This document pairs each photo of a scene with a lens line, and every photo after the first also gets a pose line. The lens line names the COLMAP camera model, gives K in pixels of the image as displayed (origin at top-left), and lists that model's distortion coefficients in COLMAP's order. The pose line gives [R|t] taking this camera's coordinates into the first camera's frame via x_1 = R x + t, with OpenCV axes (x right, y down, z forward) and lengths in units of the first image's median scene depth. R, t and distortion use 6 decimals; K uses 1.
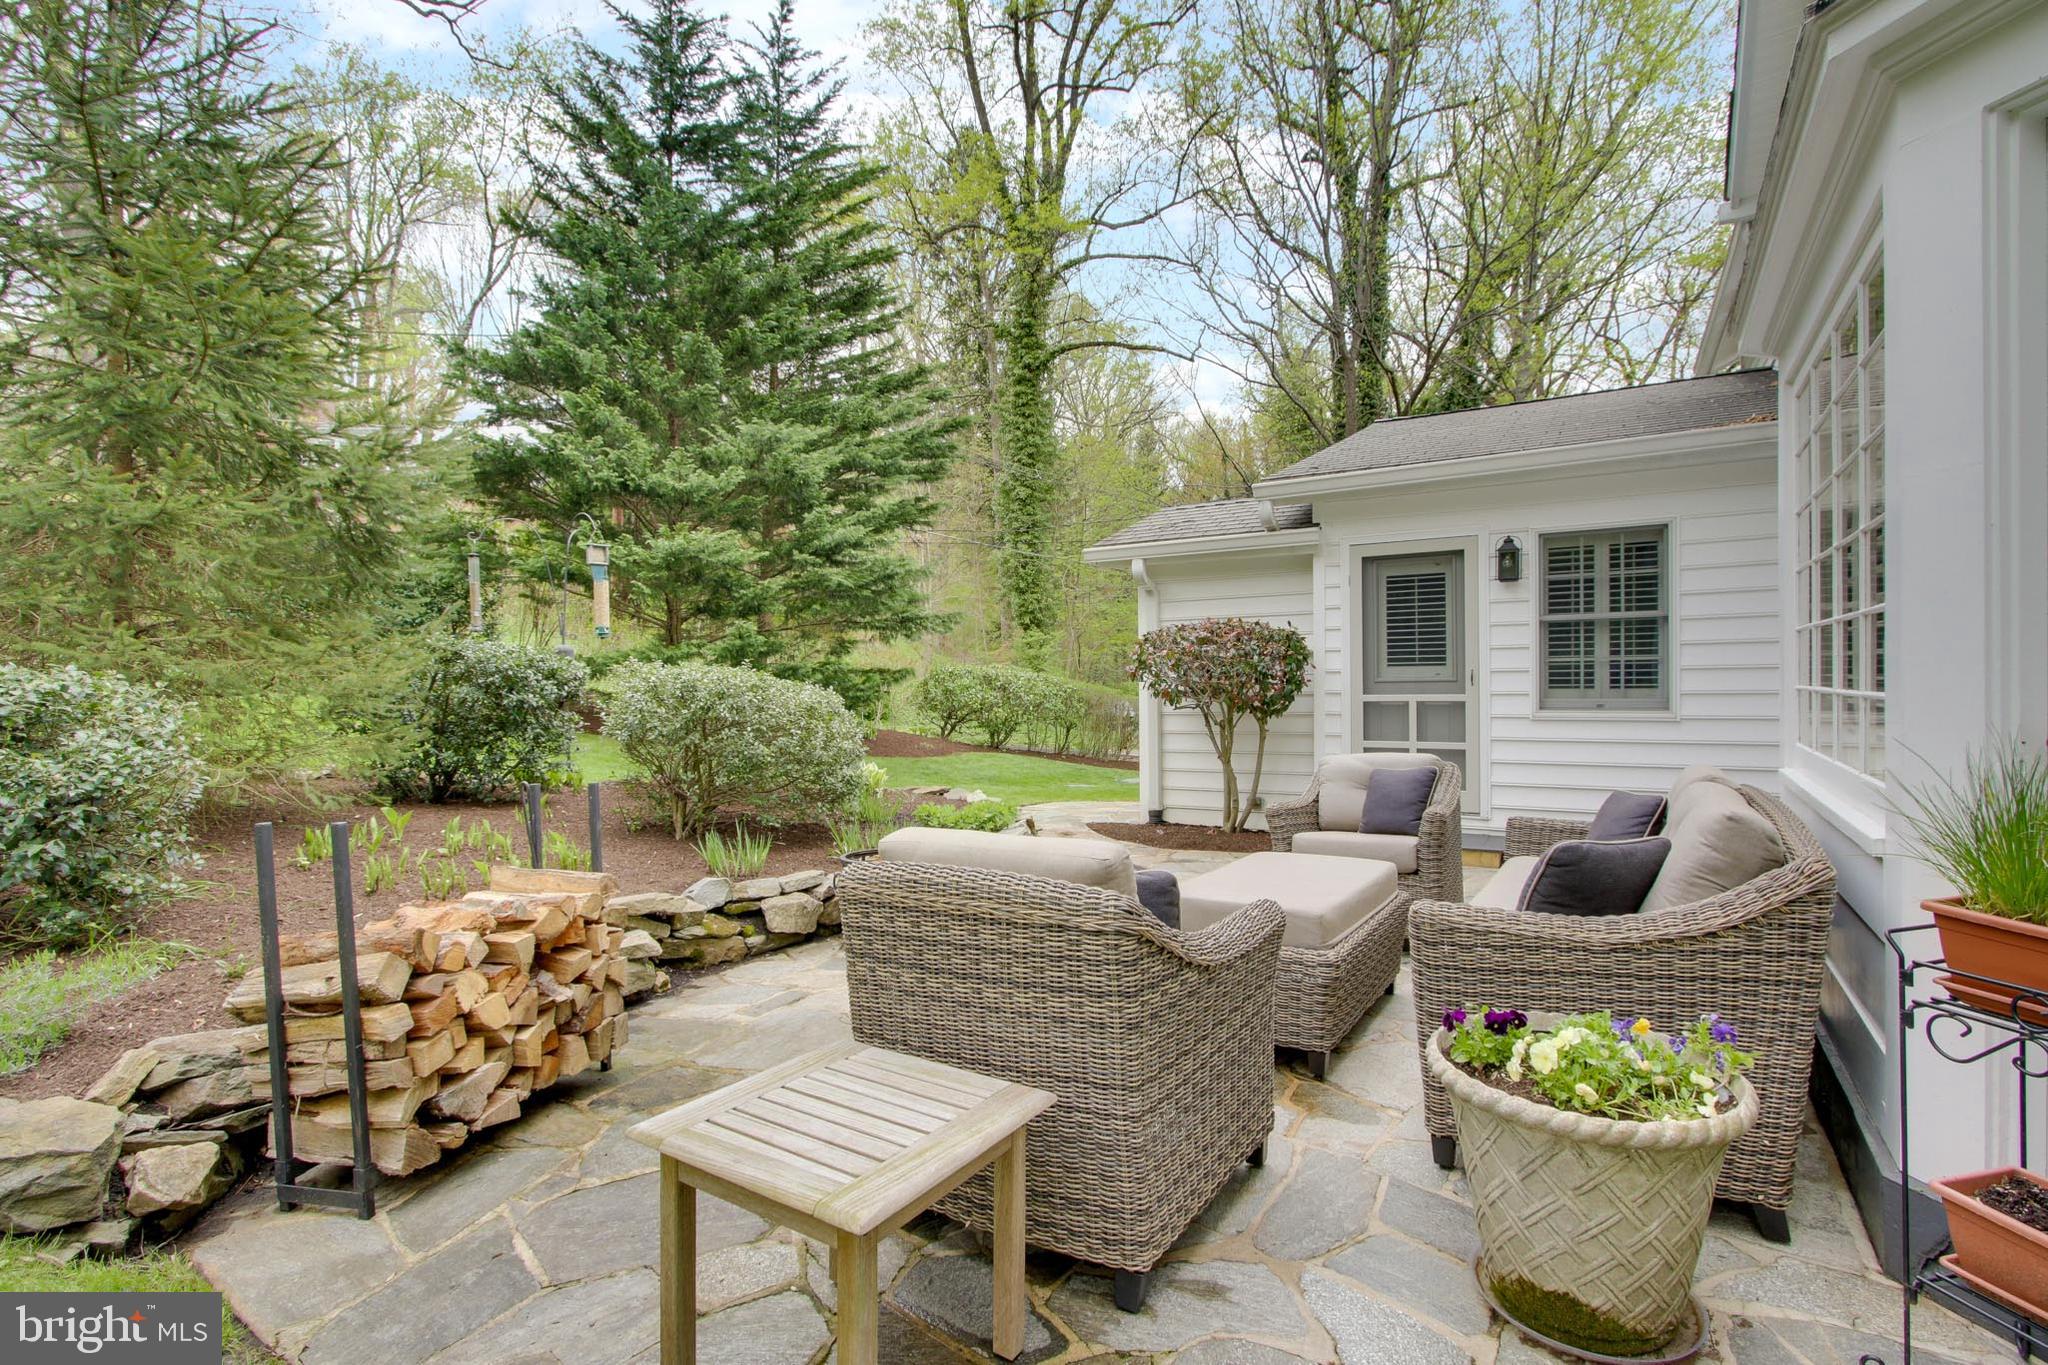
lens RADIAL K [[943.8, 0, 1024.3], [0, 943.8, 691.1], [0, 0, 1]] dist [-0.015400, 0.001486]
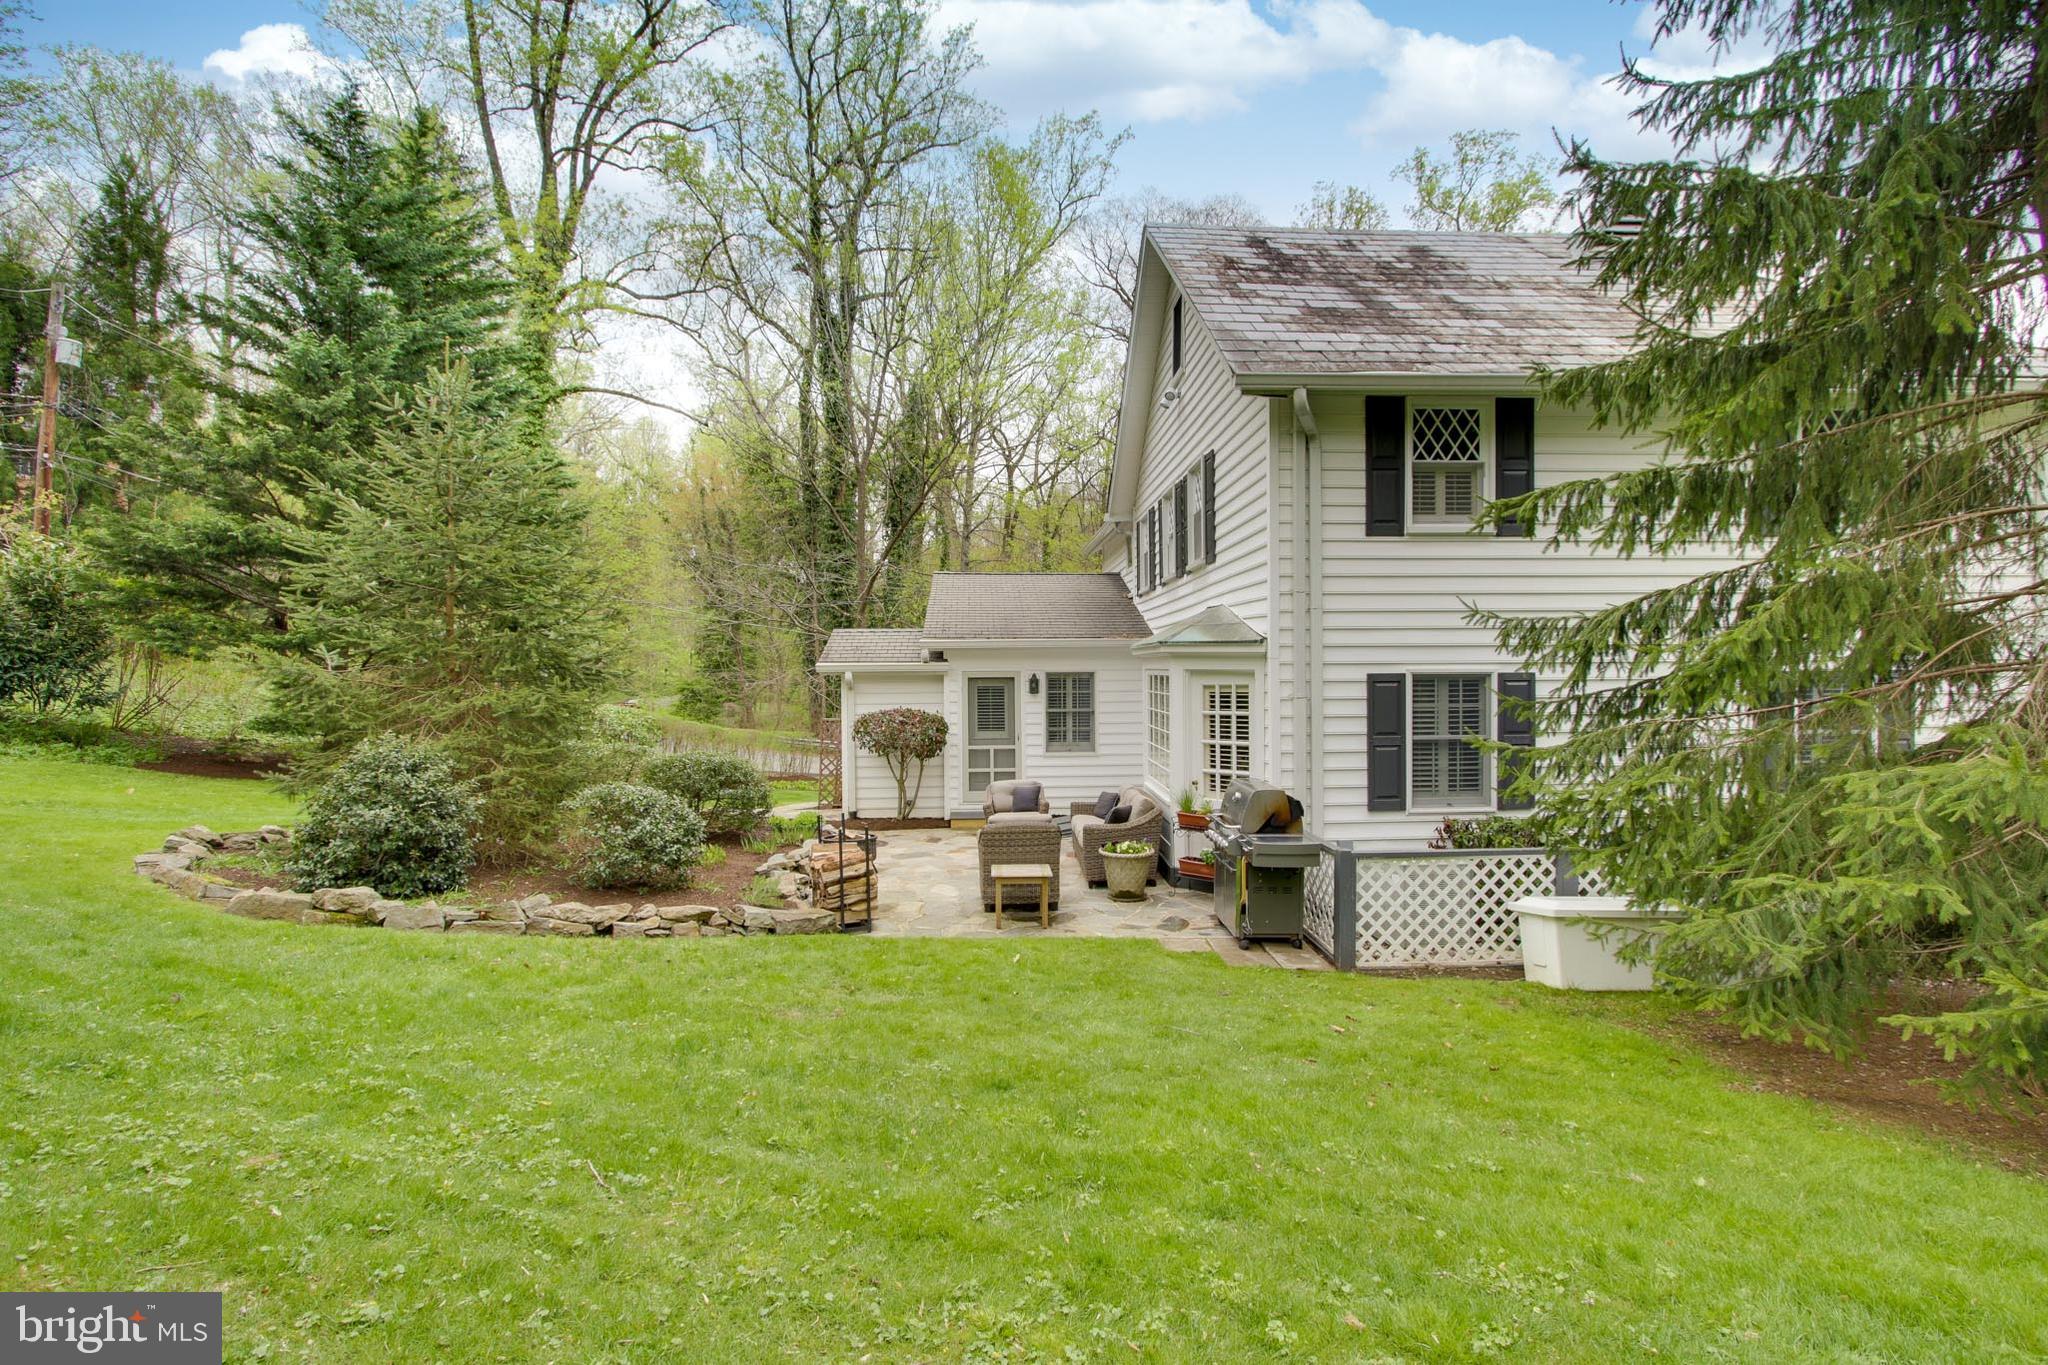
lens RADIAL K [[943.8, 0, 1024.3], [0, 943.8, 691.1], [0, 0, 1]] dist [-0.015400, 0.001486]
pose [[0.818624, -0.006380, 0.574294, -0.717081], [0.002952, 0.999972, 0.006901, -0.129389], [-0.574322, -0.003954, 0.818620, -0.737604]]
